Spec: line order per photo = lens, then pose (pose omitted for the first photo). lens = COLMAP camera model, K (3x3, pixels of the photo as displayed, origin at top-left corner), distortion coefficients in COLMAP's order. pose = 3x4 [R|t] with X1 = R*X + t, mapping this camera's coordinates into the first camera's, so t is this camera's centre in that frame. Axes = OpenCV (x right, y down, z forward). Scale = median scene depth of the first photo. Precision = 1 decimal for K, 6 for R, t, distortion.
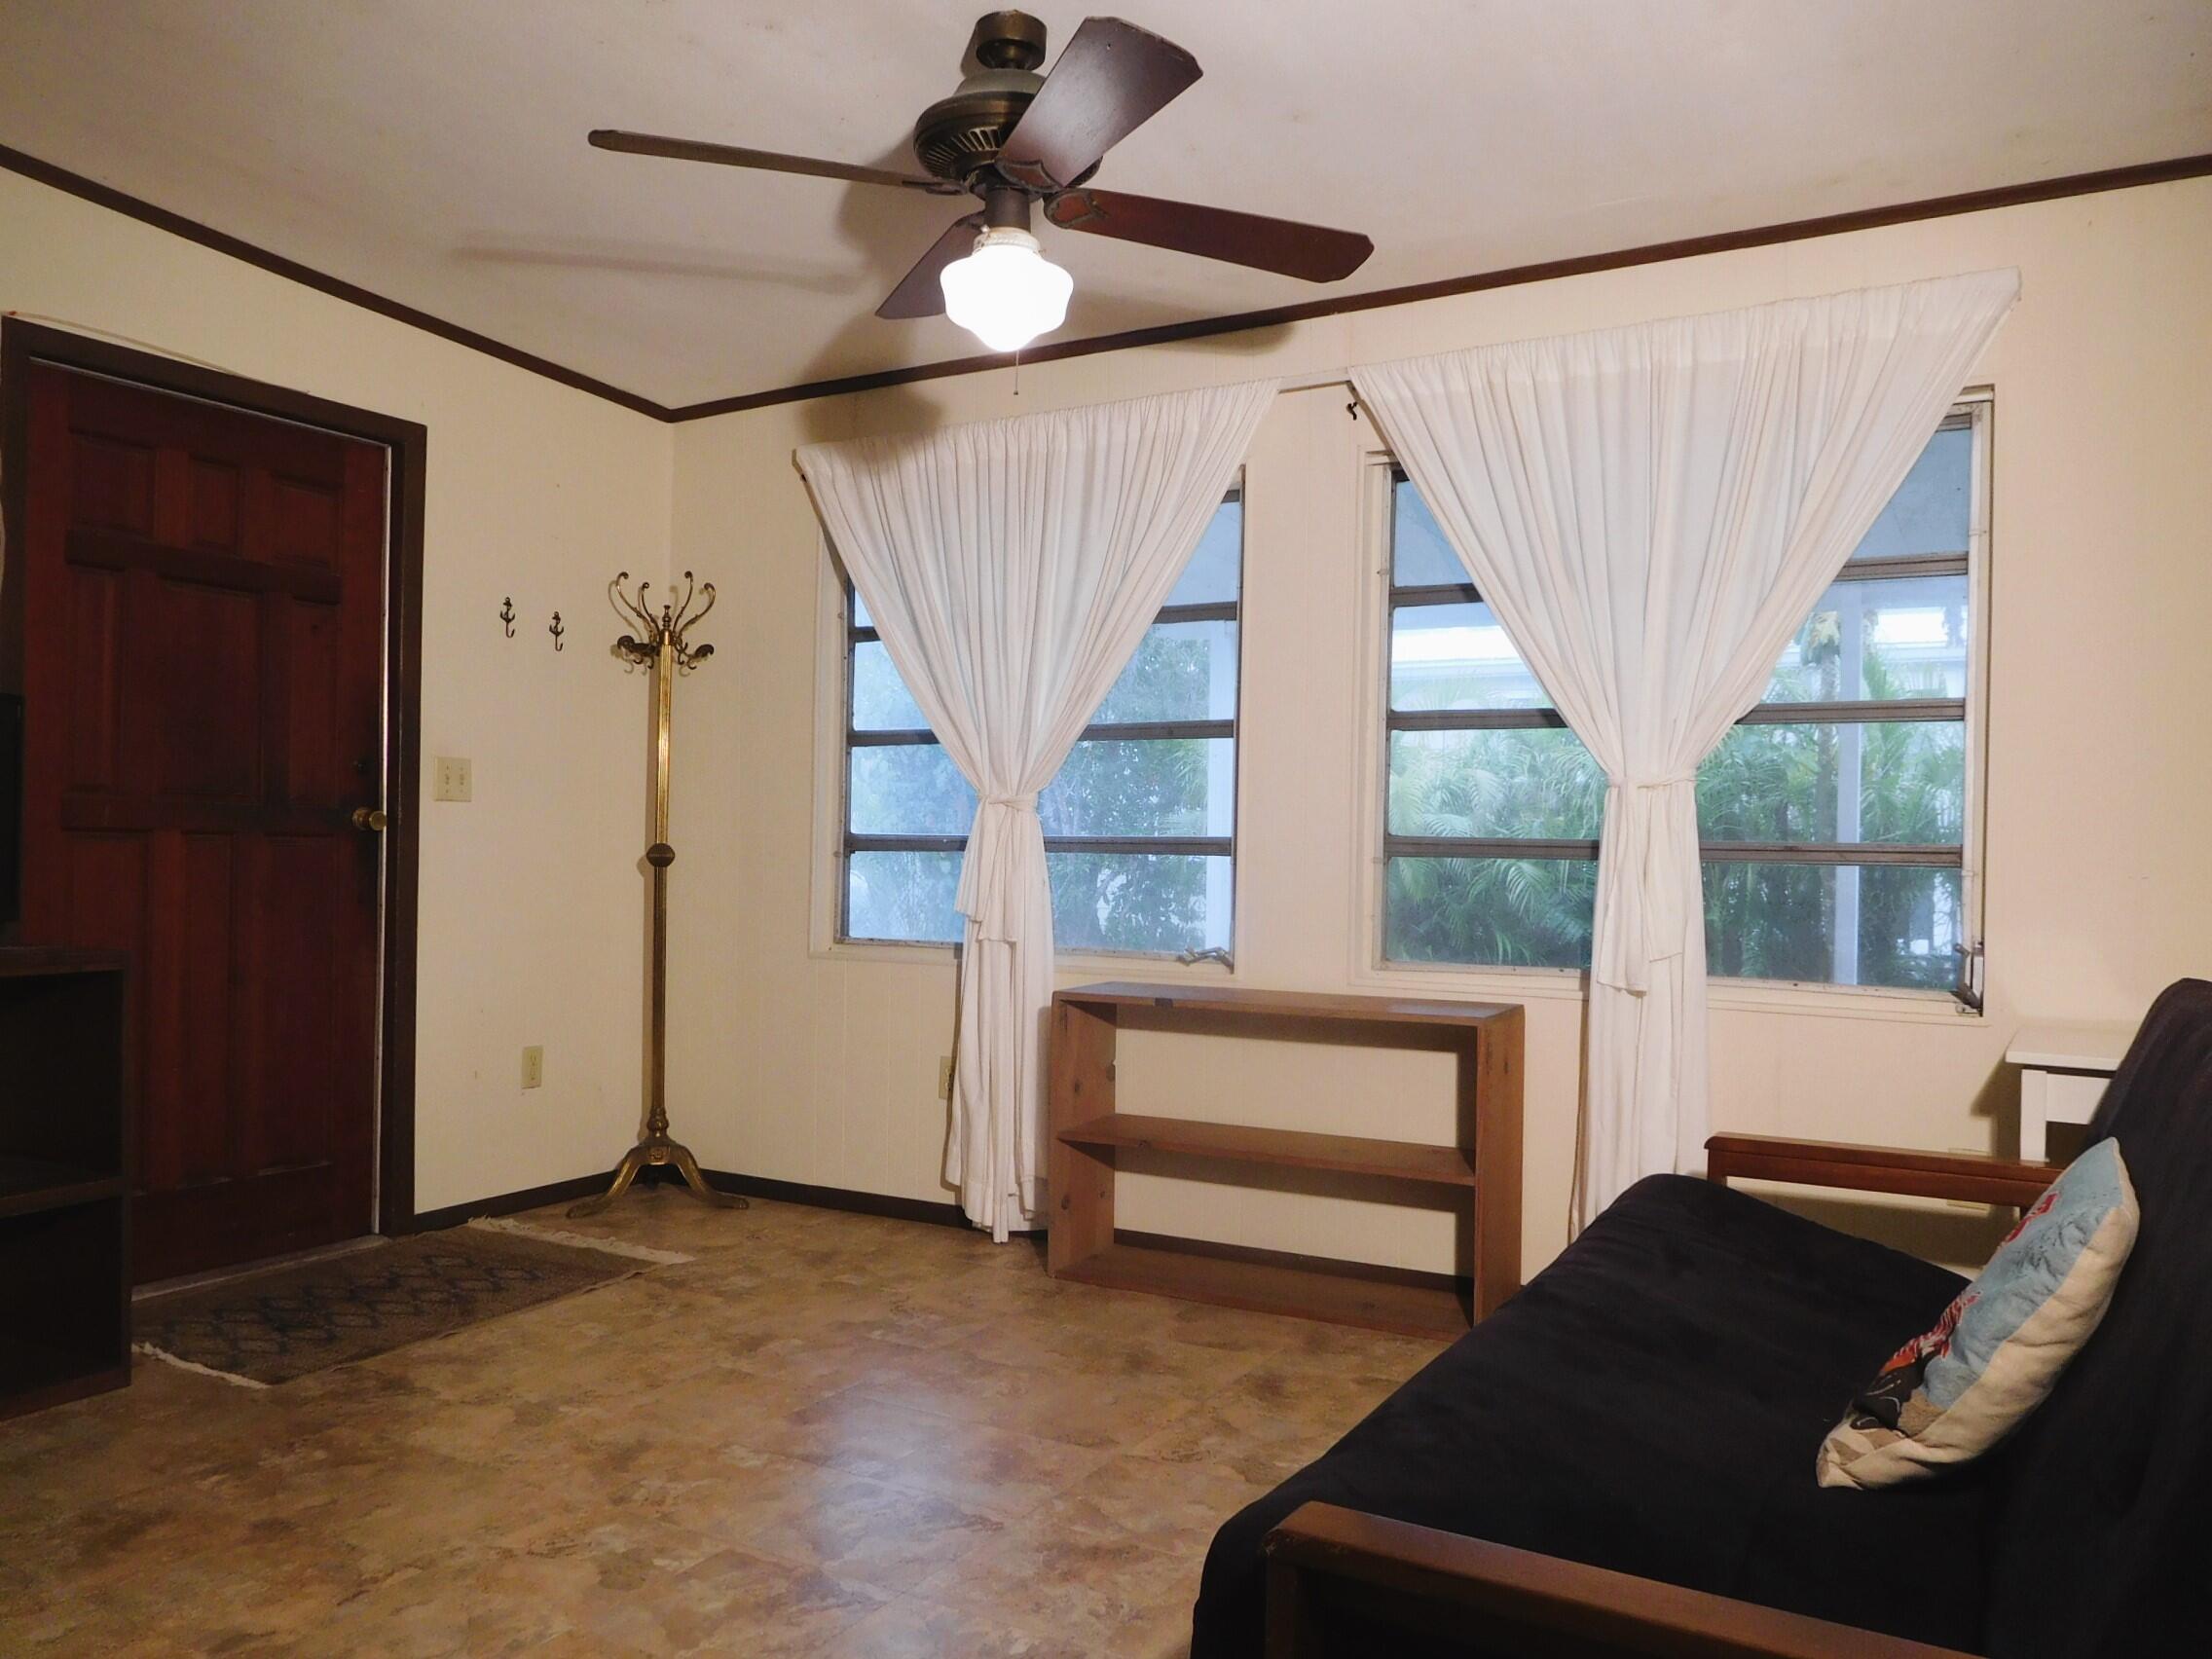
lens RADIAL K [[1671.4, 0, 1109.0], [0, 1671.4, 829.7], [0, 0, 1]] dist [-0.012993, 0.006239]
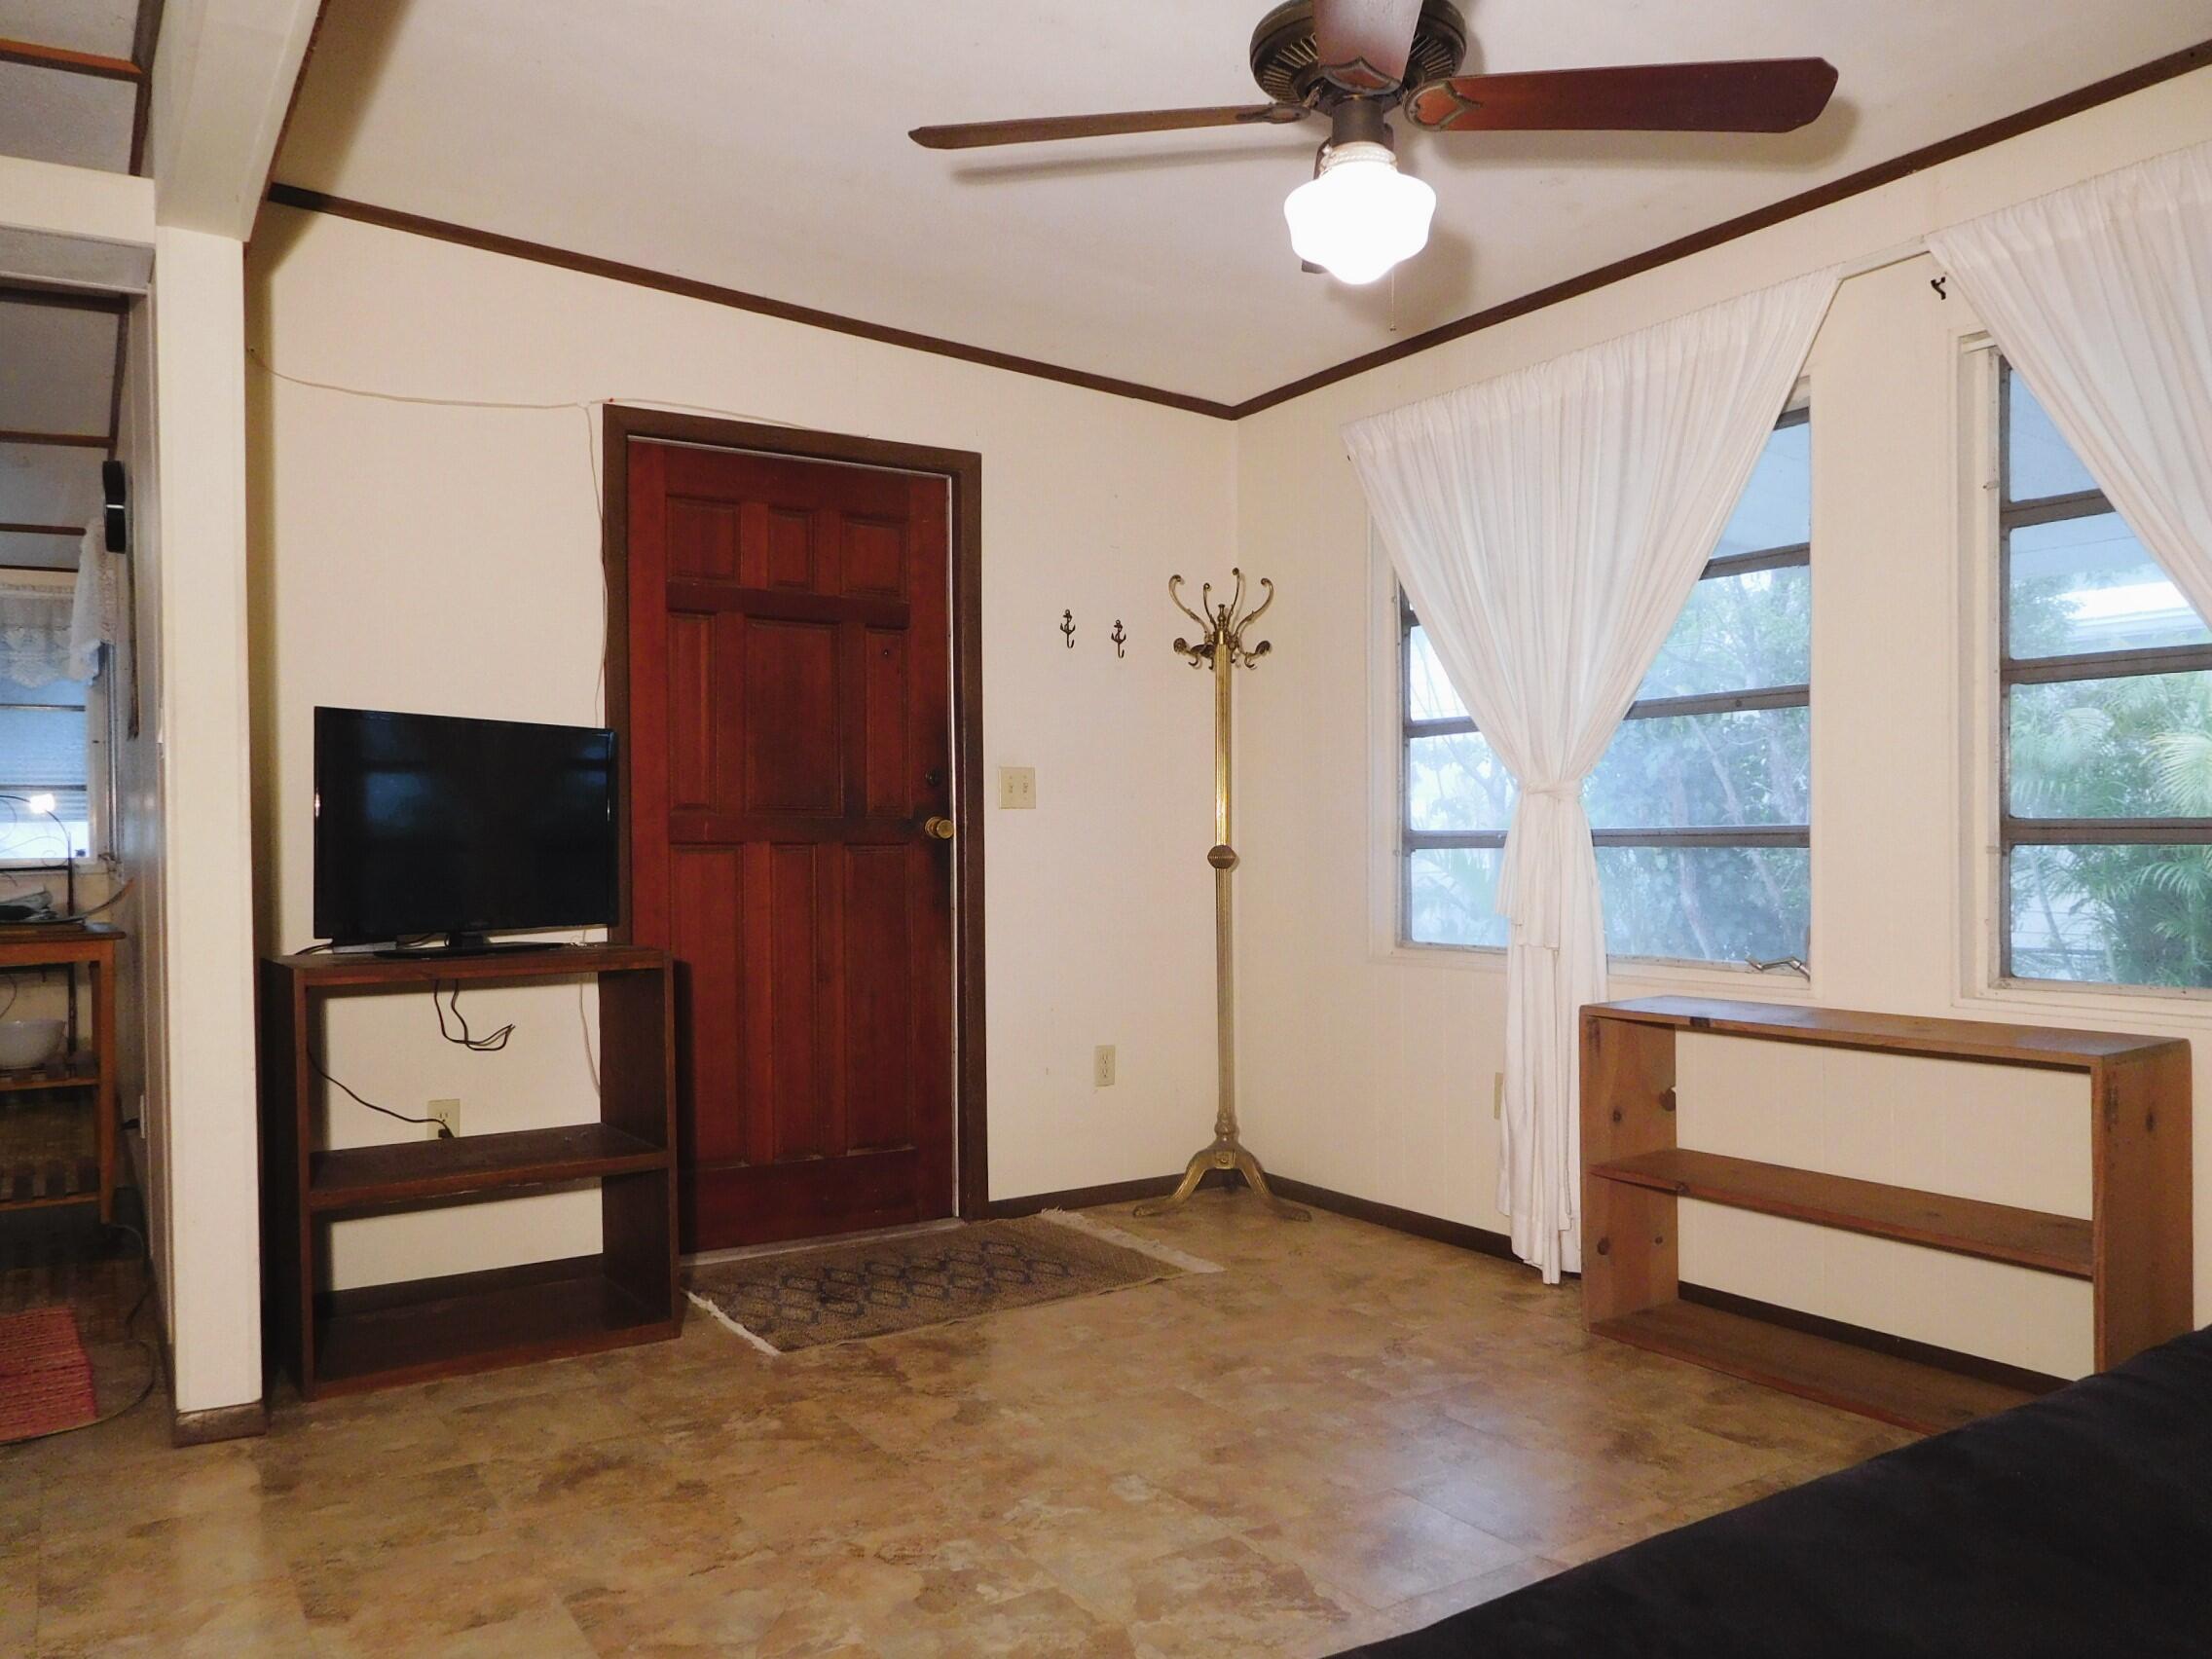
lens RADIAL K [[1671.4, 0, 1102.3], [0, 1671.4, 832.1], [0, 0, 1]] dist [-0.012993, 0.006239]
pose [[0.887320, -0.022583, -0.460601, 0.150005], [0.023869, 0.999710, -0.003033, 0.002182], [0.460536, -0.008303, 0.887602, 0.104690]]
